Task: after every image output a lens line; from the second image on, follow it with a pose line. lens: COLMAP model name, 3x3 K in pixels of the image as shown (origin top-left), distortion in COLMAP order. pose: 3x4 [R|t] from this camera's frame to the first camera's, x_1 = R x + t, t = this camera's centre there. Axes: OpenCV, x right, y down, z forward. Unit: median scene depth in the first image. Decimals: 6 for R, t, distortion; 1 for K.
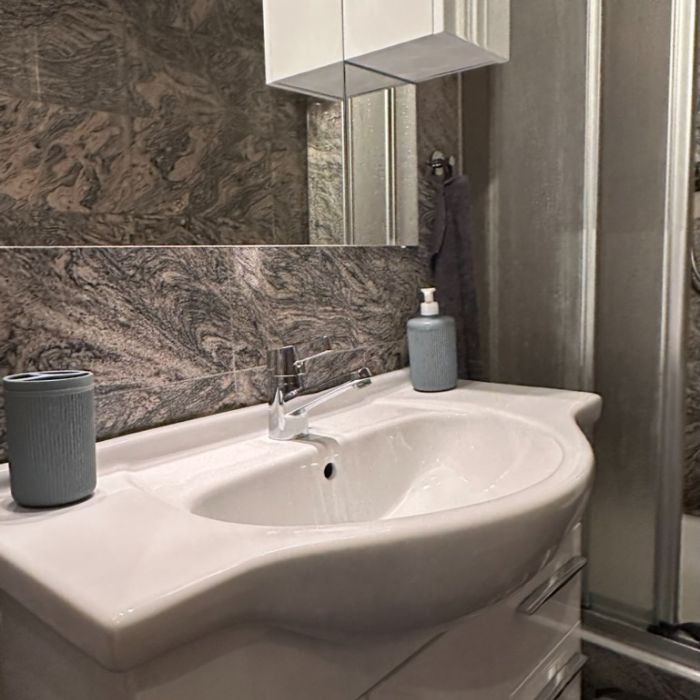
lens RADIAL K [[648.4, 0, 344.3], [0, 648.4, 350.8], [0, 0, 1]] dist [0.004081, 0.000000]
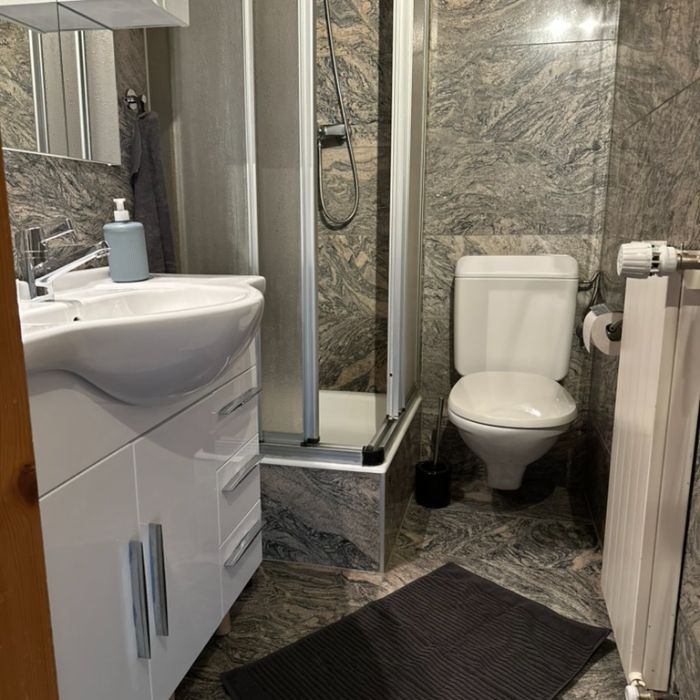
lens RADIAL K [[648.4, 0, 353.4], [0, 648.4, 353.4], [0, 0, 1]] dist [0.004081, 0.000000]
pose [[0.869849, -0.067200, 0.488719, -0.135832], [0.034877, 0.996577, 0.074956, 0.123621], [-0.492083, -0.048155, 0.869215, -0.326701]]
